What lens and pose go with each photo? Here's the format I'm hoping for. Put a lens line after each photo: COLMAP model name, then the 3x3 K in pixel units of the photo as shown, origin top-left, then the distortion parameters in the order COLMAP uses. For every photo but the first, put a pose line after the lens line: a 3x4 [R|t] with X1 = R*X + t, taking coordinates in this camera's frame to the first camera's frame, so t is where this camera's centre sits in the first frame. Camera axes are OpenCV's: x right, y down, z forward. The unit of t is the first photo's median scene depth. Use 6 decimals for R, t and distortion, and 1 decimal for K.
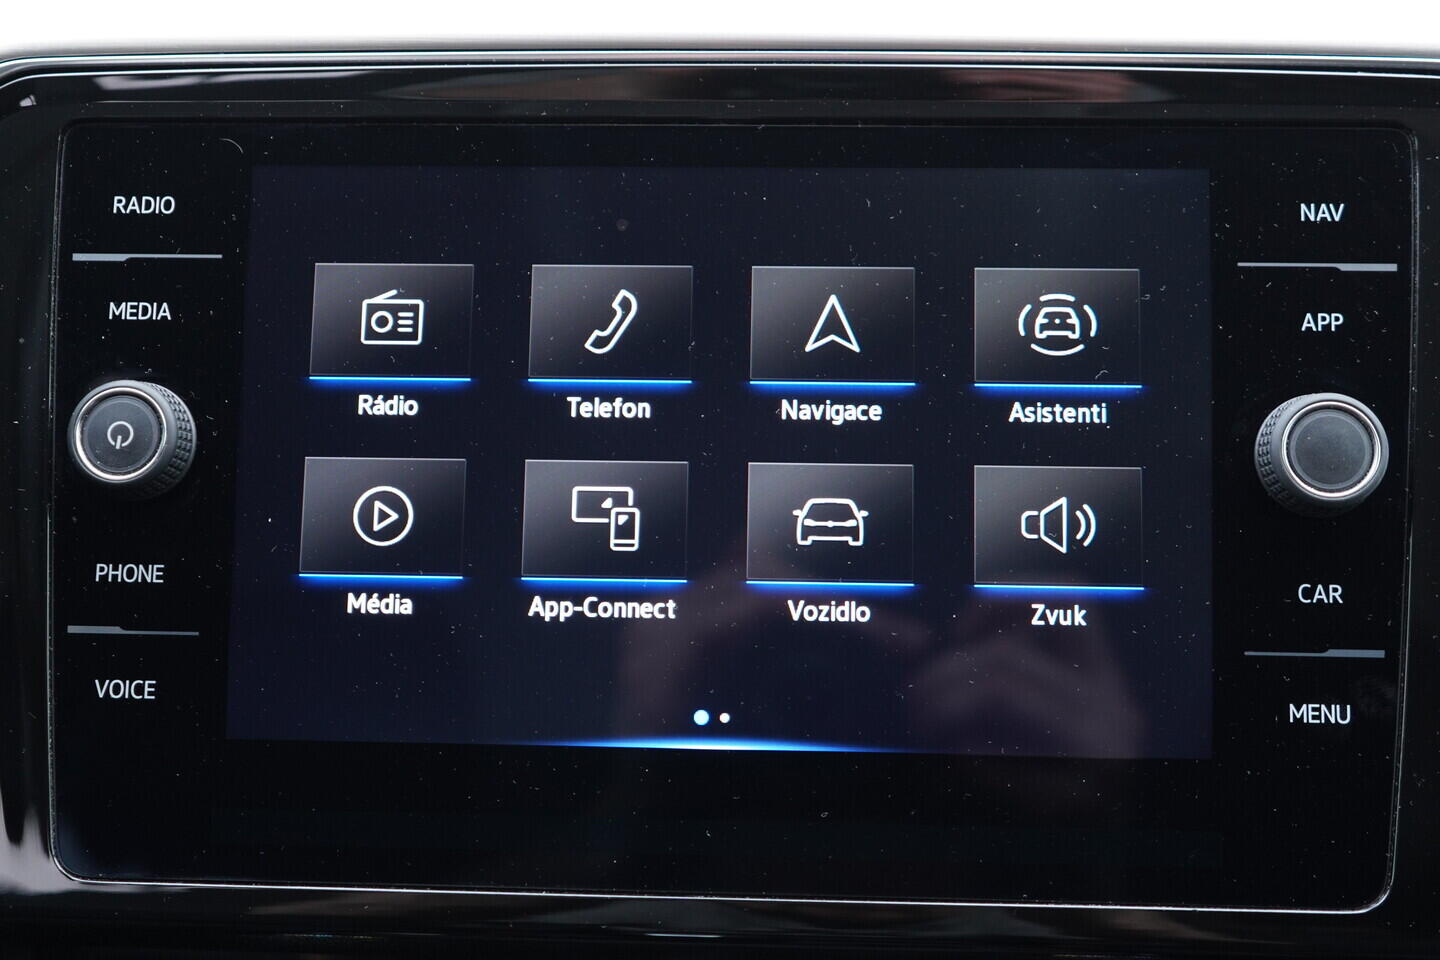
lens RADIAL K [[1509.6, 0, 717.9], [0, 1509.6, 485.7], [0, 0, 1]] dist [0.001843, 0.007854]
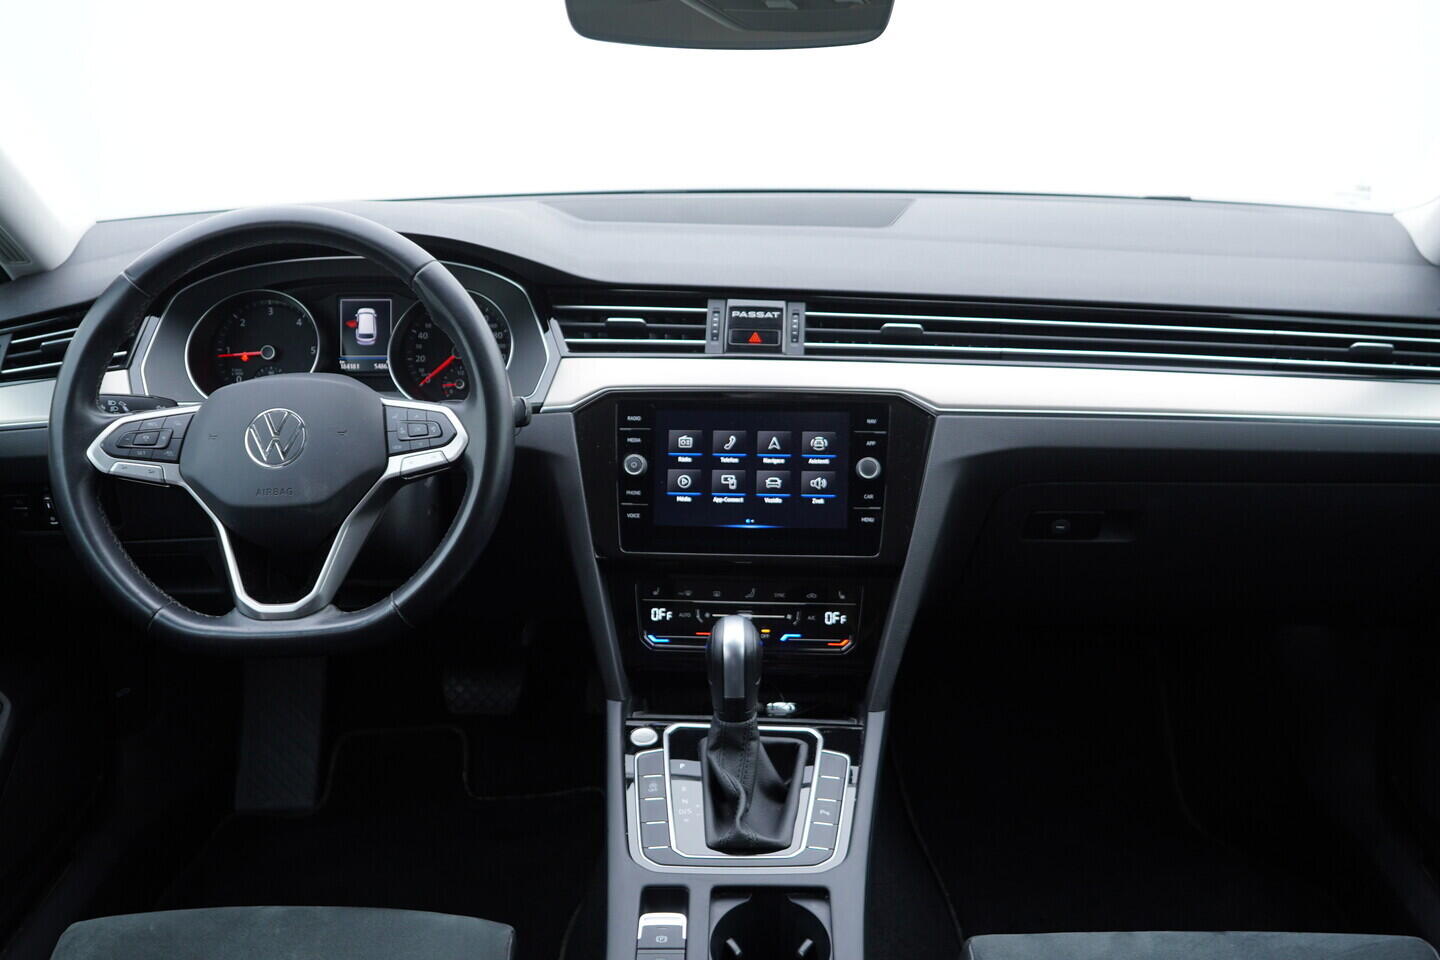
lens RADIAL K [[1477.6, 0, 720.0], [0, 1477.6, 480.0], [0, 0, 1]] dist [-0.003600, 0.022612]
pose [[0.999712, 0.002512, -0.023856, 0.013506], [-0.003265, 0.999496, -0.031587, 0.170613], [0.023765, 0.031656, 0.999216, -3.917433]]
